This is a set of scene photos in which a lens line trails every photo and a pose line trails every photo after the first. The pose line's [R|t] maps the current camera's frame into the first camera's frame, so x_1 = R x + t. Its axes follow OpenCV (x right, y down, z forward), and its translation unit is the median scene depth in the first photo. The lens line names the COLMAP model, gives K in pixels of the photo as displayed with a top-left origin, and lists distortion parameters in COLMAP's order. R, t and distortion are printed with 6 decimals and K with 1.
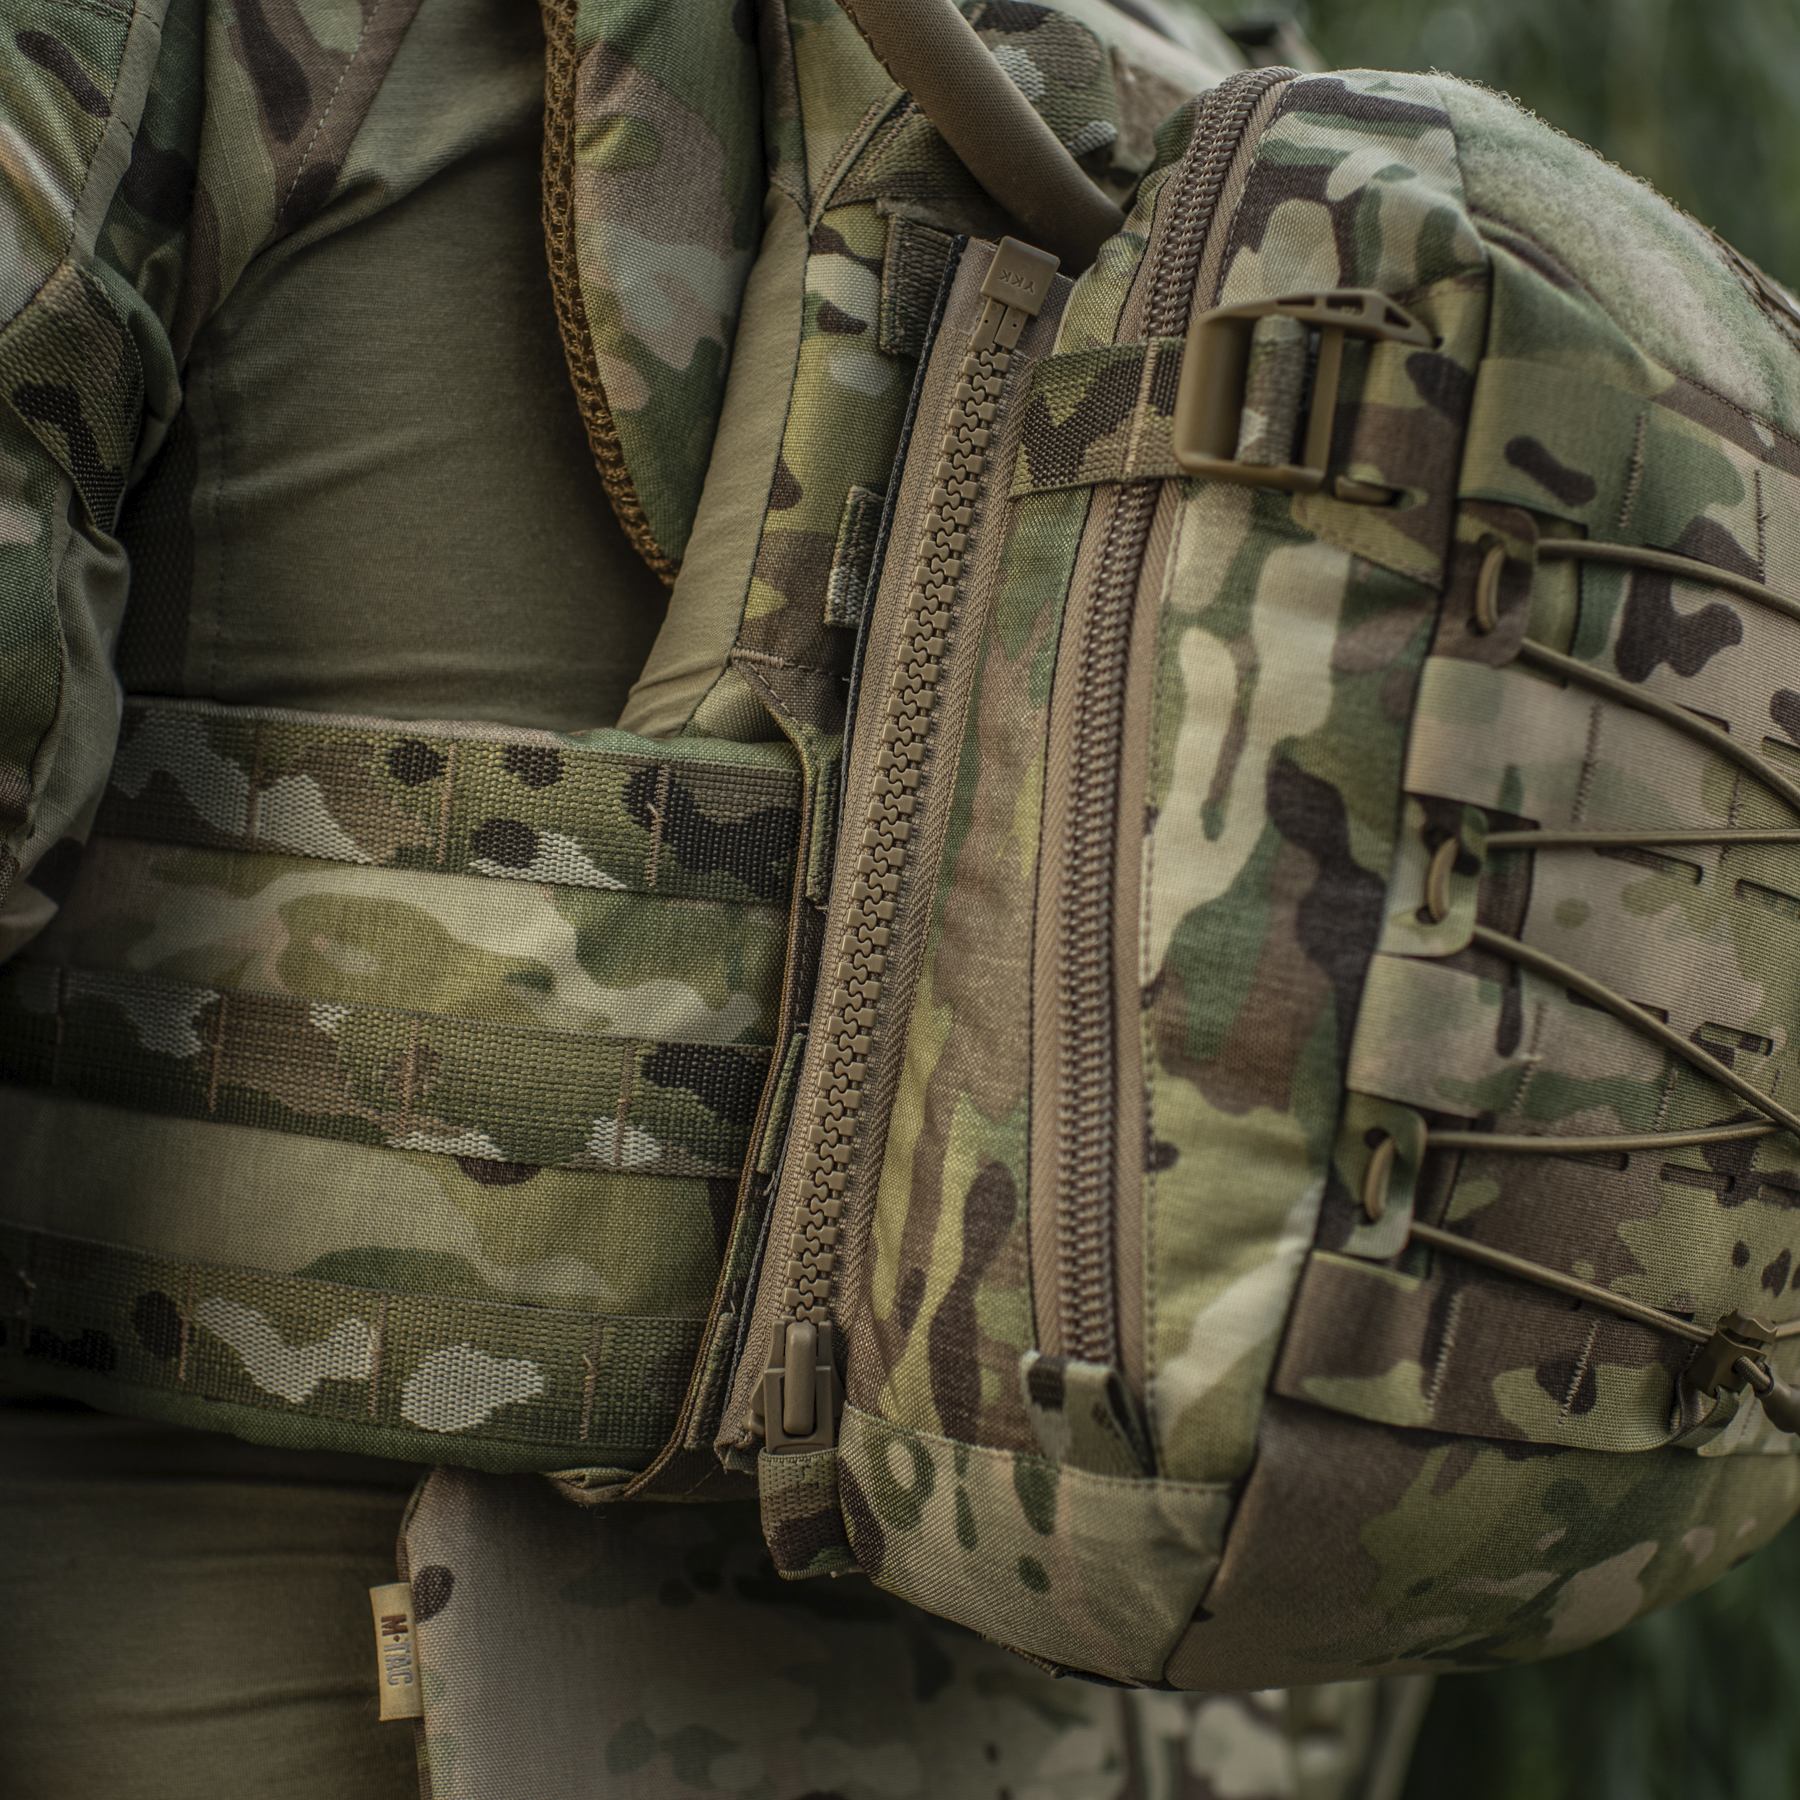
lens RADIAL K [[3500.5, 0, 901.6], [0, 3500.5, 849.8], [0, 0, 1]] dist [-0.111912, -0.014566]
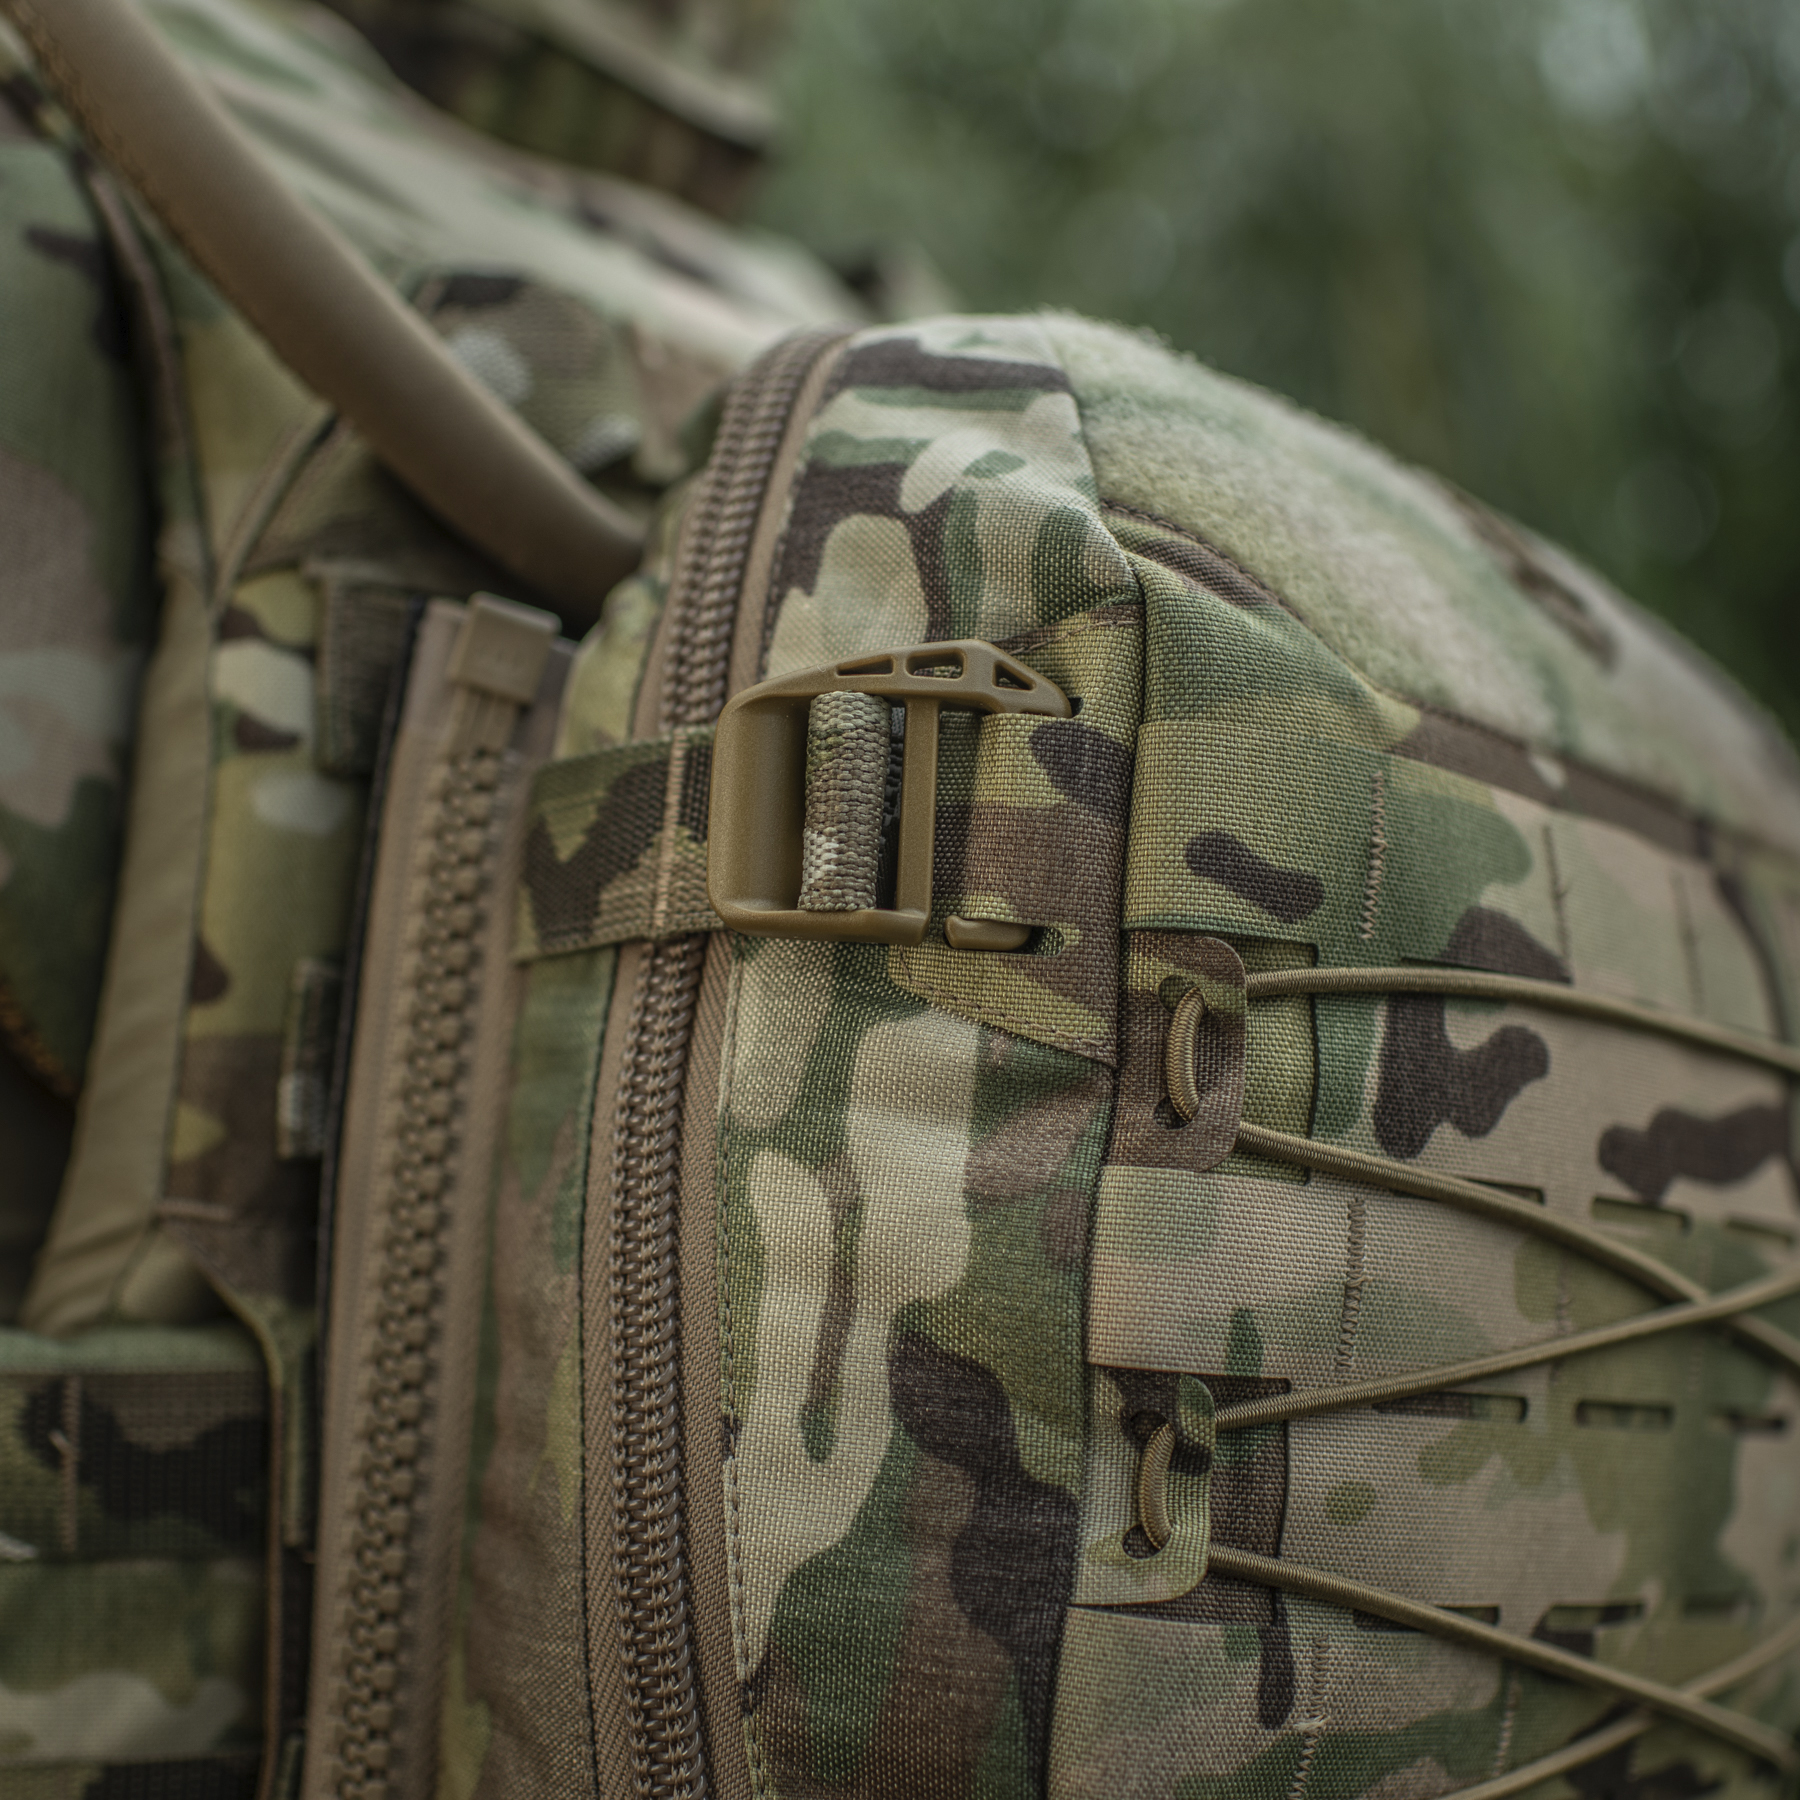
lens RADIAL K [[3397.3, 0, 897.9], [0, 3397.3, 978.3], [0, 0, 1]] dist [-0.129784, 0.149977]
pose [[0.993498, -0.099034, 0.056157, 0.073839], [0.100593, 0.994597, -0.025644, -0.076108], [-0.053314, 0.031126, 0.998093, 0.322706]]
